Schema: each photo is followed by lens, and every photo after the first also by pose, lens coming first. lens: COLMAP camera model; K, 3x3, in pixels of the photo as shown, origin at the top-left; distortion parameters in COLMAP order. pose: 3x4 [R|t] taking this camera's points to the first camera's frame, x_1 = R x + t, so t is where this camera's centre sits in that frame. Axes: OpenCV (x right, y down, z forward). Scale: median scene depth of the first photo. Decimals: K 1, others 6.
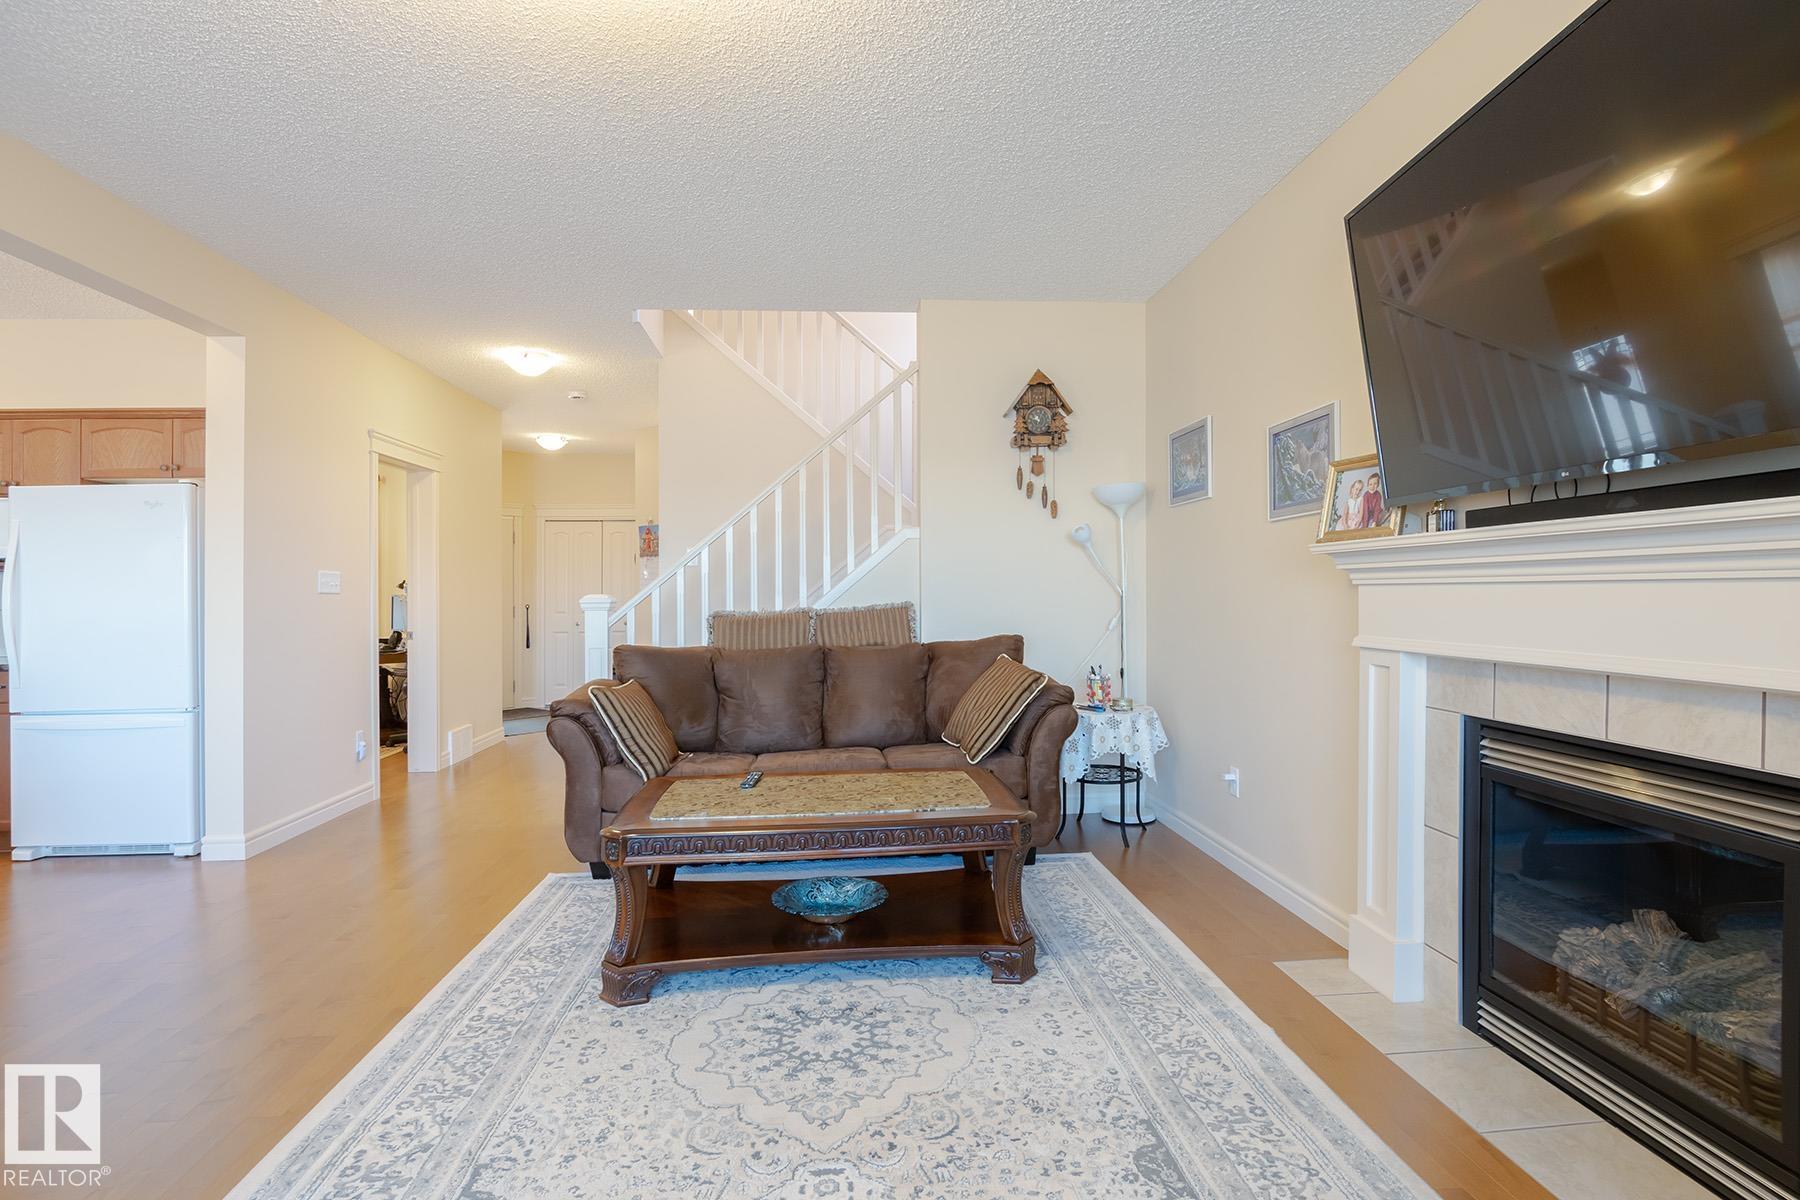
lens RADIAL K [[892.2, 0, 905.9], [0, 892.2, 595.4], [0, 0, 1]] dist [0.003445, -0.019877]
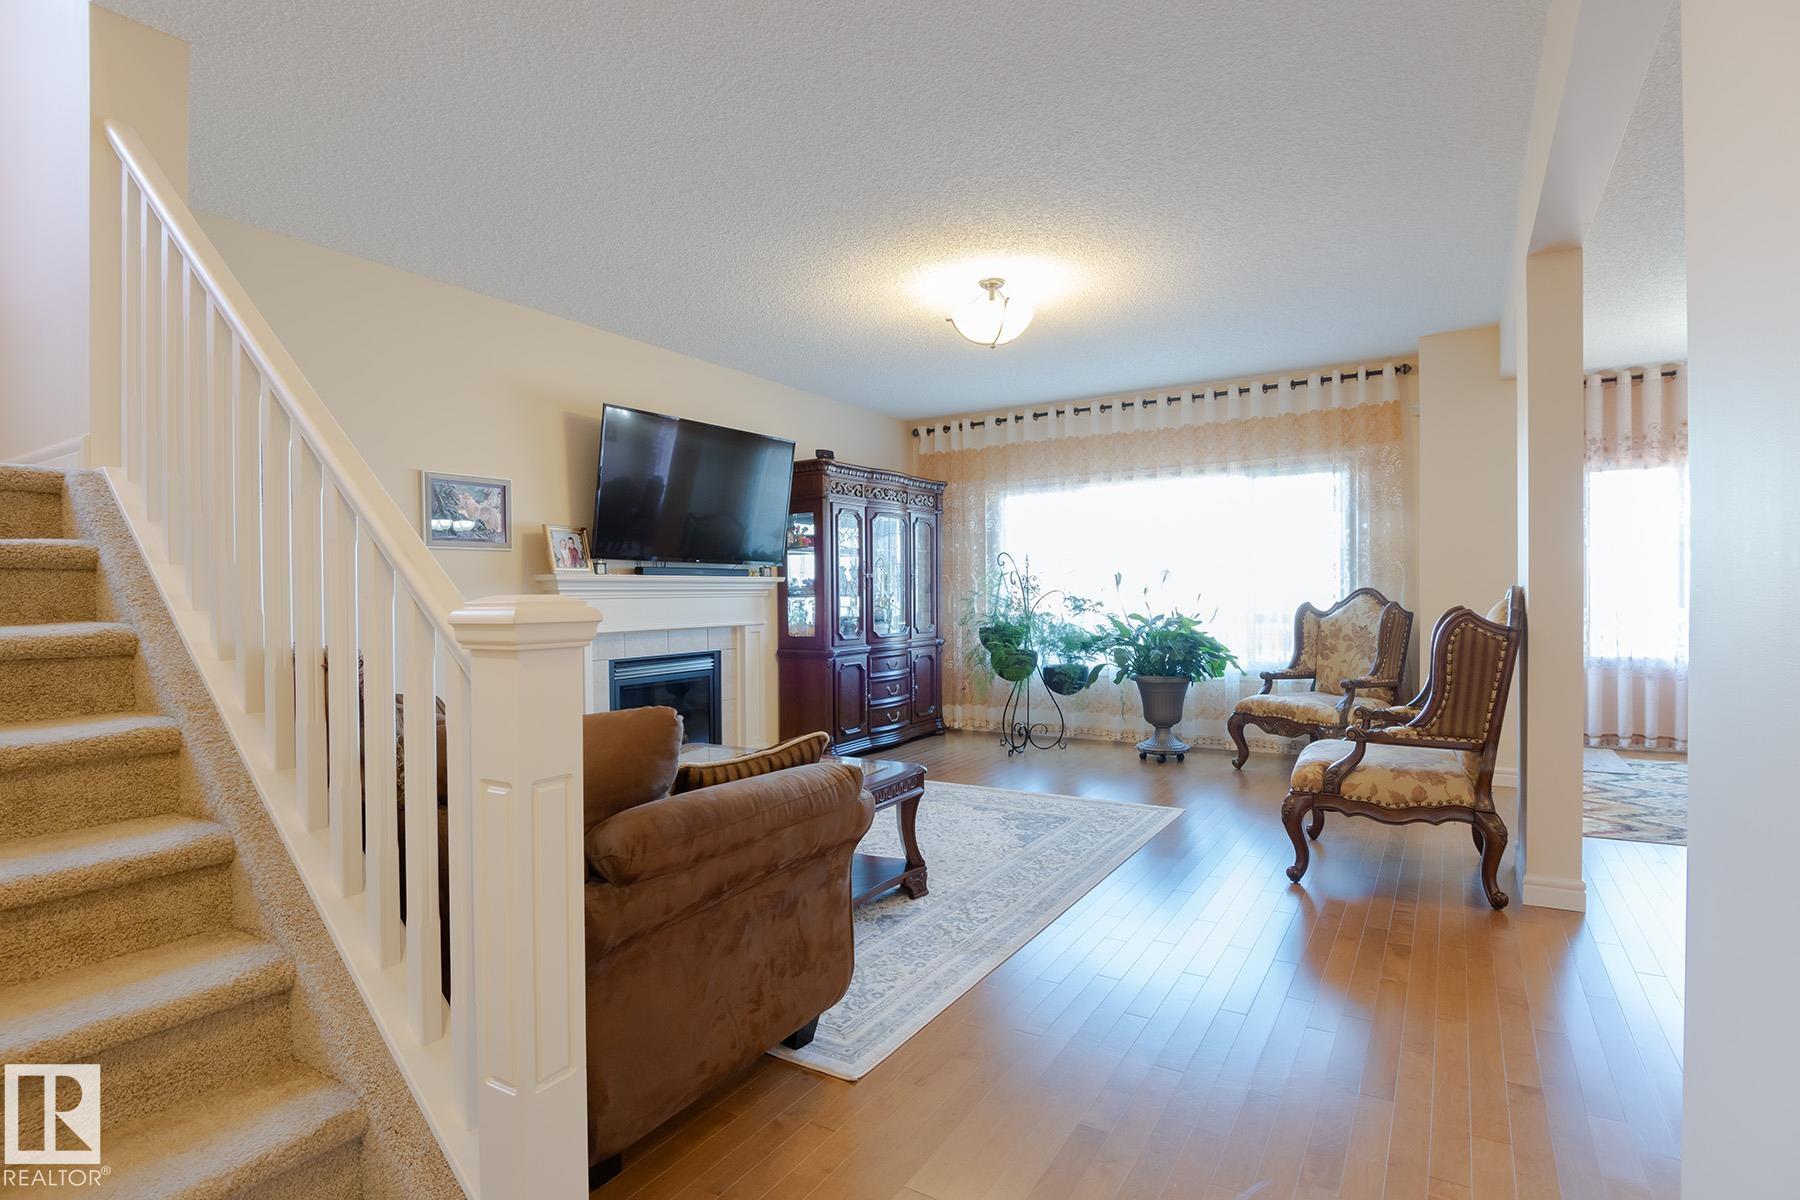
lens RADIAL K [[886.9, 0, 909.5], [0, 886.9, 633.9], [0, 0, 1]] dist [0.000748, -0.019374]
pose [[-0.805293, -0.002046, 0.592874, -0.900638], [0.027123, 0.998820, 0.040289, 0.003407], [-0.592257, 0.048525, -0.804287, 1.679349]]
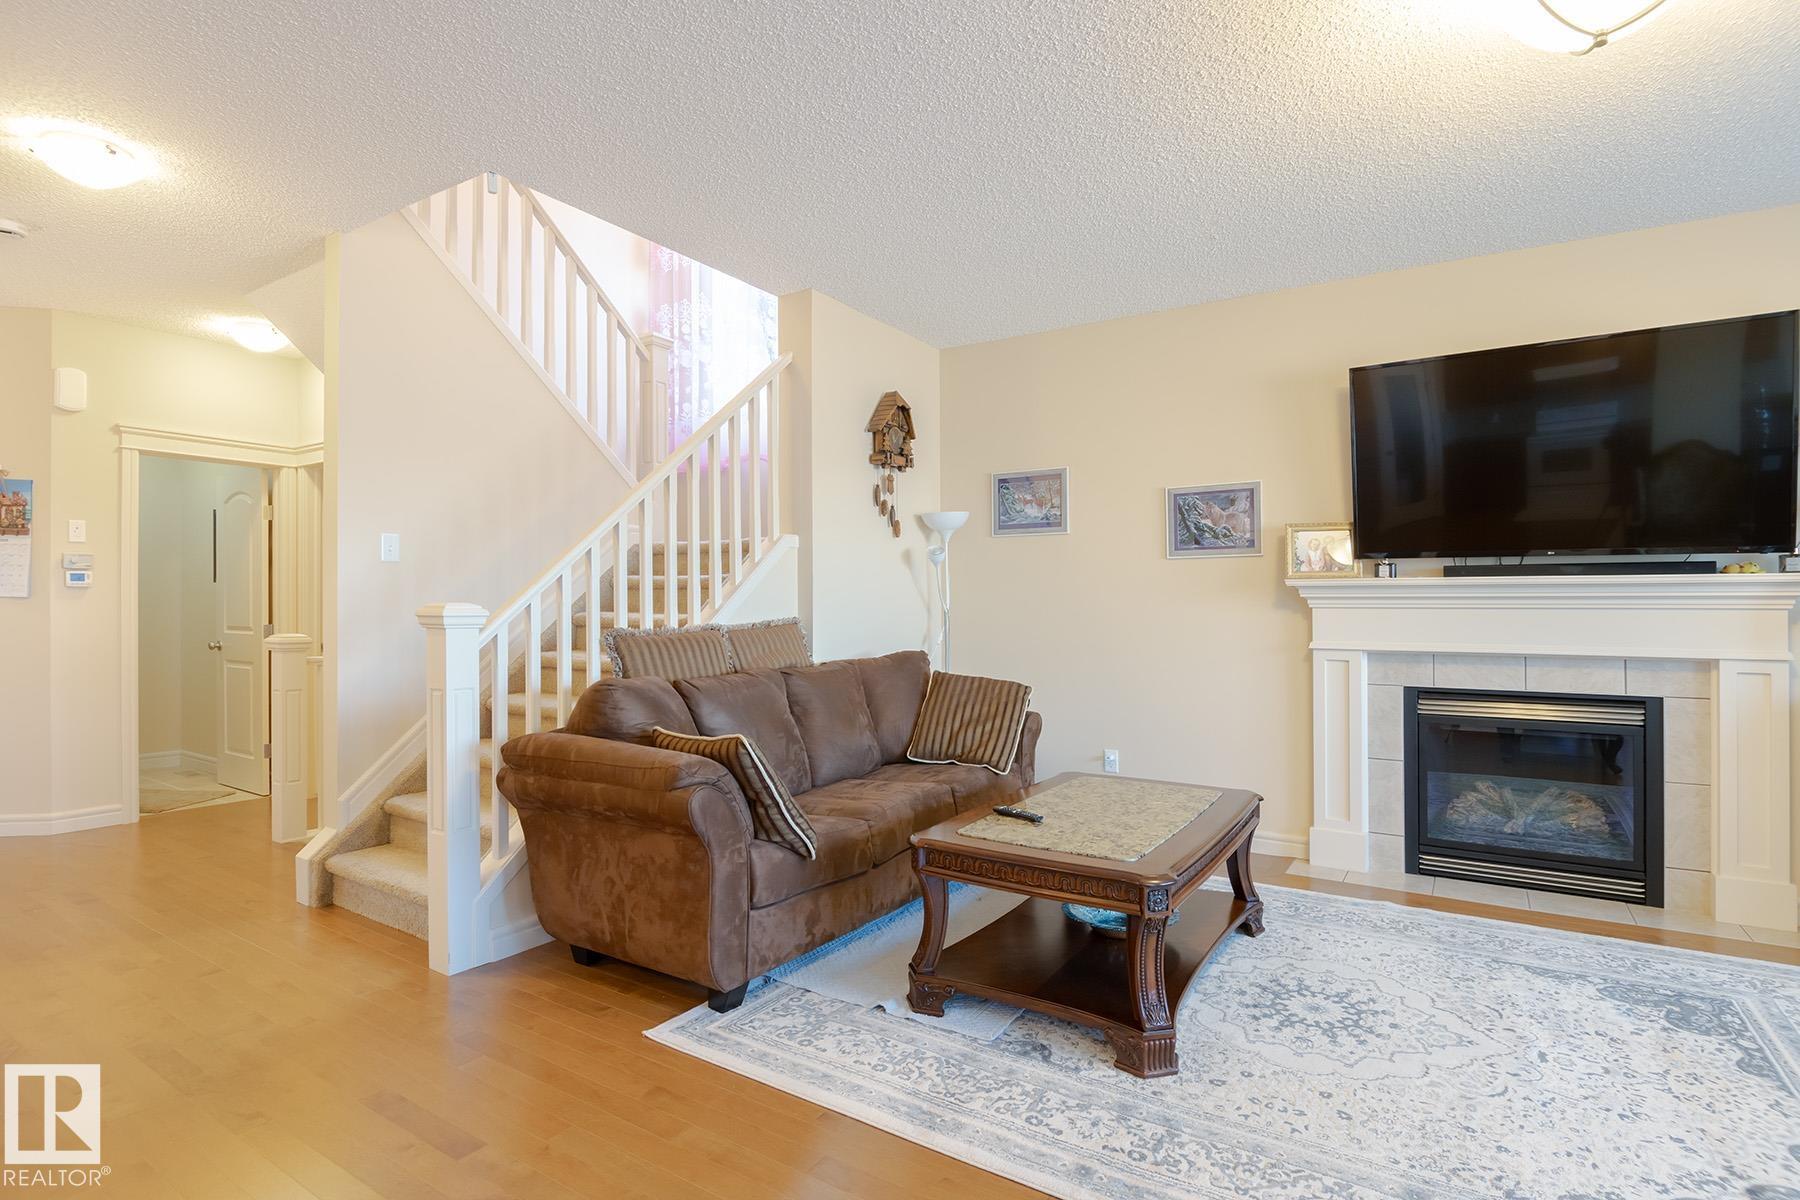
lens RADIAL K [[894.8, 0, 906.2], [0, 894.8, 599.8], [0, 0, 1]] dist [0.002579, -0.017662]
pose [[0.608897, 0.021019, 0.792971, -0.946400], [-0.008713, 0.999766, -0.019810, 0.009183], [-0.793201, 0.005153, 0.608938, 0.529466]]
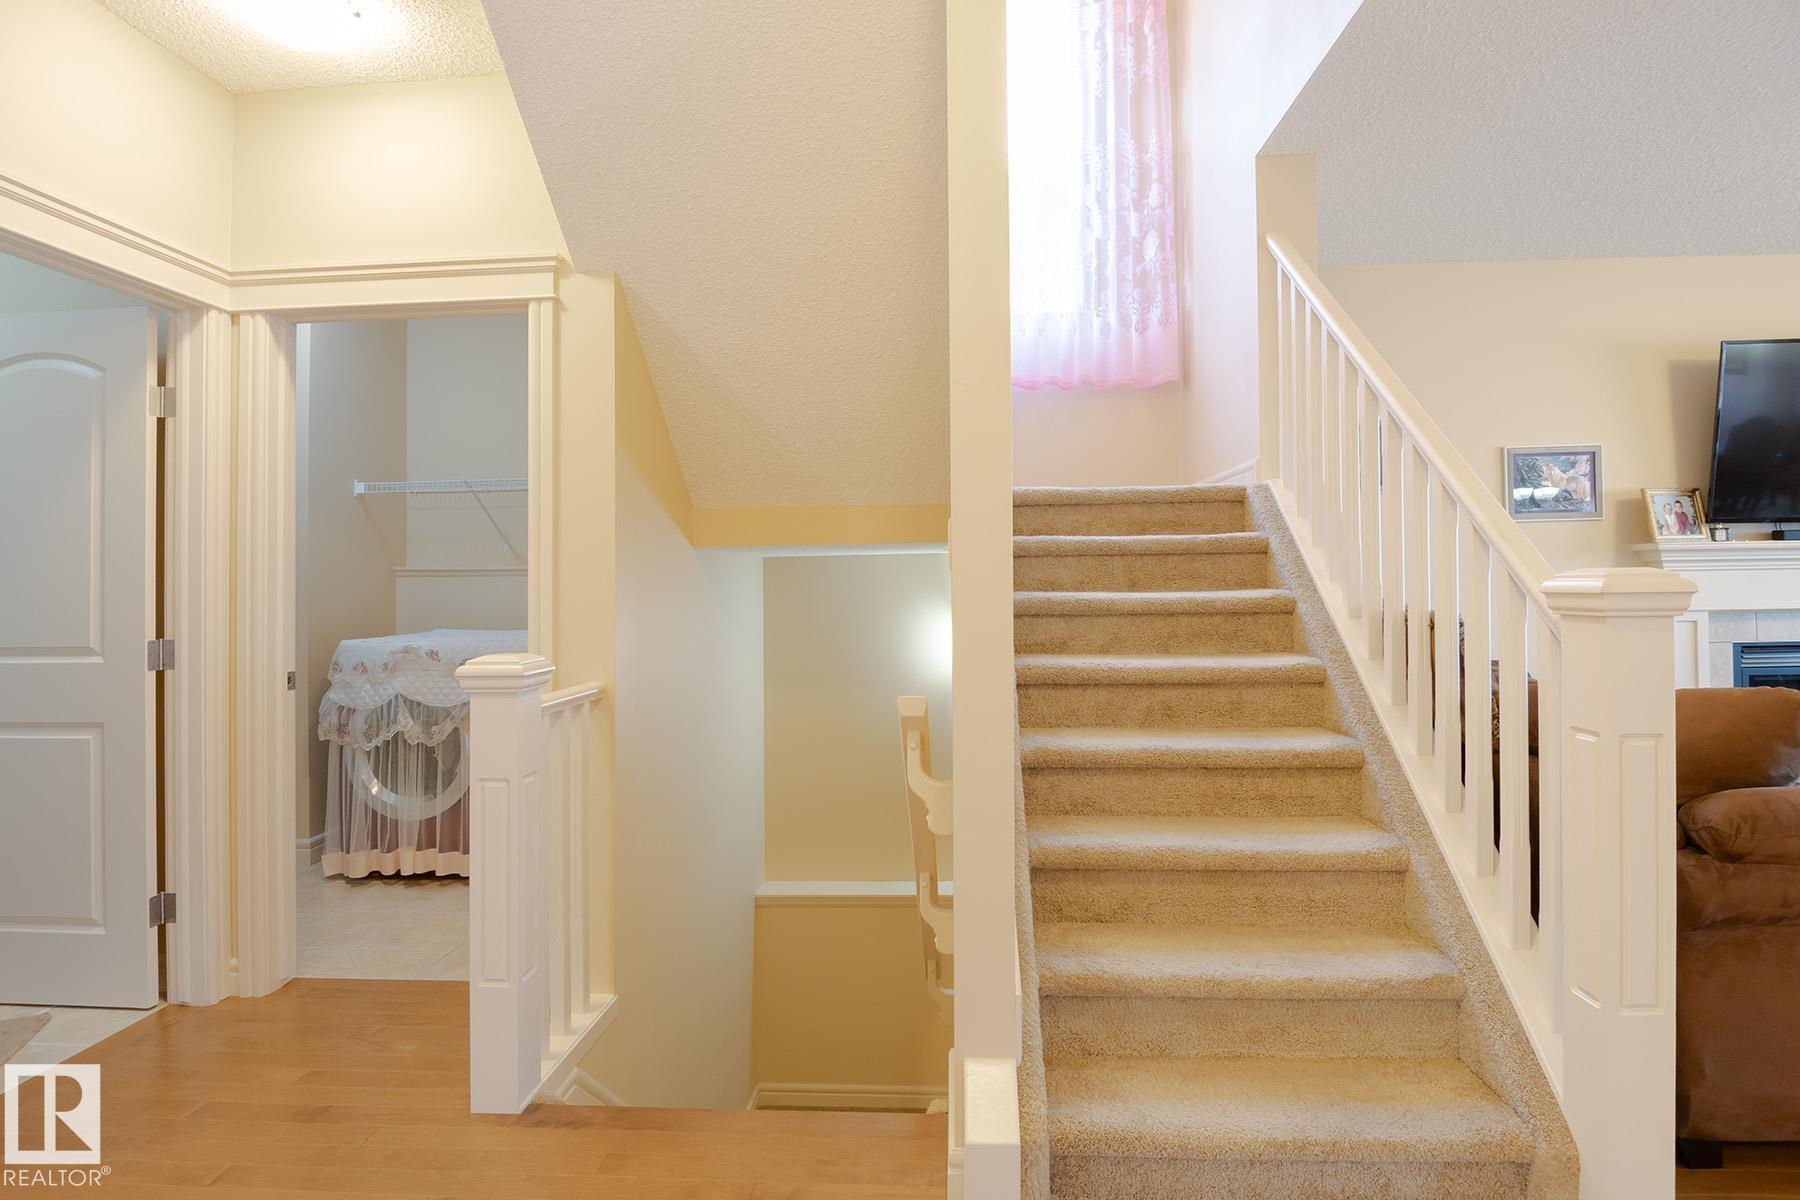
lens RADIAL K [[917.3, 0, 897.6], [0, 917.3, 555.8], [0, 0, 1]] dist [0.000643, -0.013519]
pose [[0.143590, 0.040224, 0.988820, -1.051945], [0.019738, 0.998858, -0.043499, 0.003959], [-0.989440, 0.025763, 0.142632, 1.762666]]
